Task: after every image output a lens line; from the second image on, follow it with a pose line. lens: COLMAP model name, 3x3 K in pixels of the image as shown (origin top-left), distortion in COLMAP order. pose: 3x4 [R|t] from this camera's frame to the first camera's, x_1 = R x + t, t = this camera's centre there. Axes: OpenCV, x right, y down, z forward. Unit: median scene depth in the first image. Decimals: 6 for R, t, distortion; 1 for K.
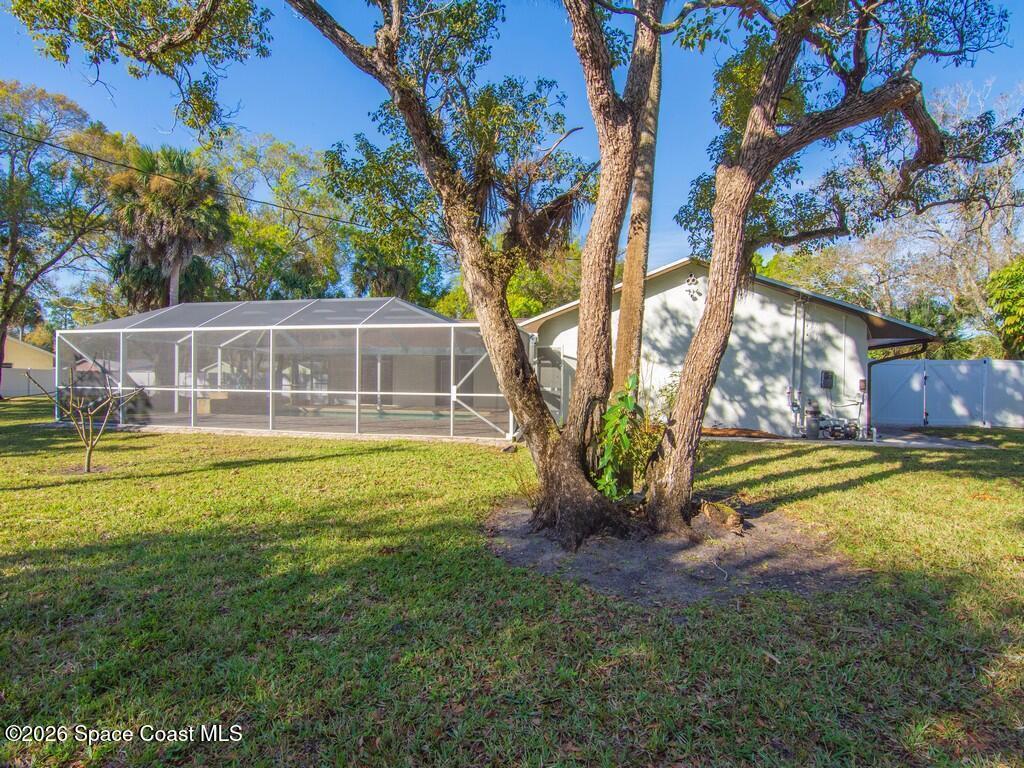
lens RADIAL K [[487.7, 0, 510.9], [0, 487.7, 382.1], [0, 0, 1]] dist [-0.000937, -0.014527]
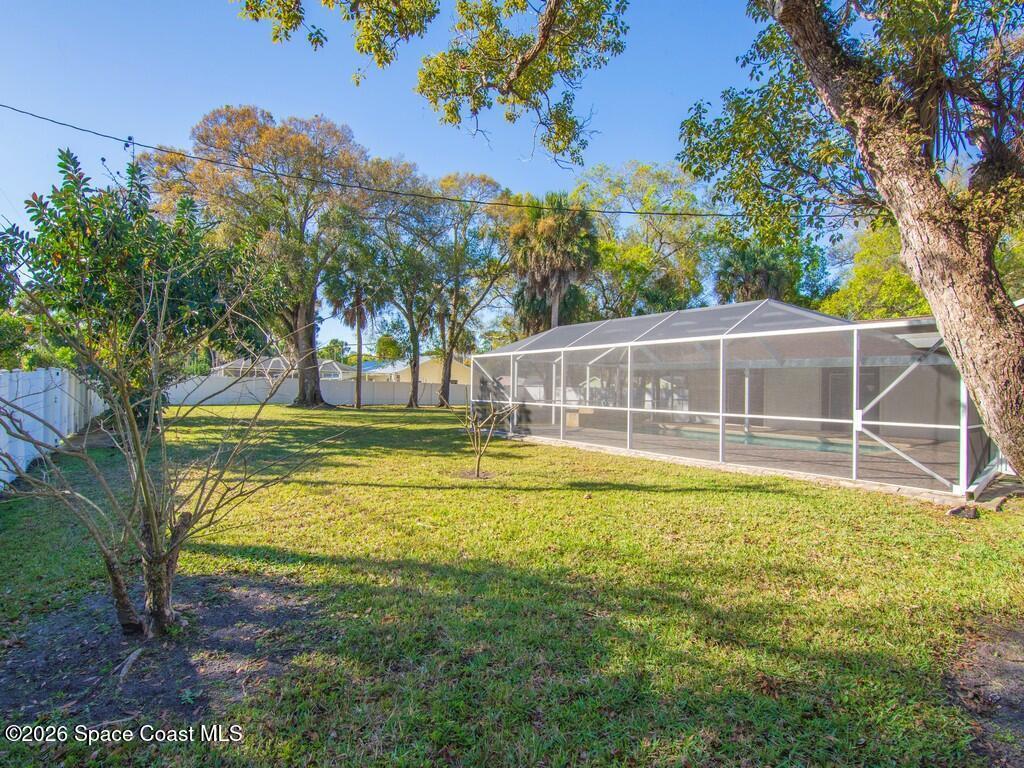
lens RADIAL K [[487.7, 0, 510.9], [0, 487.7, 382.1], [0, 0, 1]] dist [-0.000937, -0.014527]
pose [[0.757319, -0.004737, -0.653028, -0.034089], [-0.013653, 0.999640, -0.023084, -0.009715], [0.652903, 0.026397, 0.756982, 0.106000]]
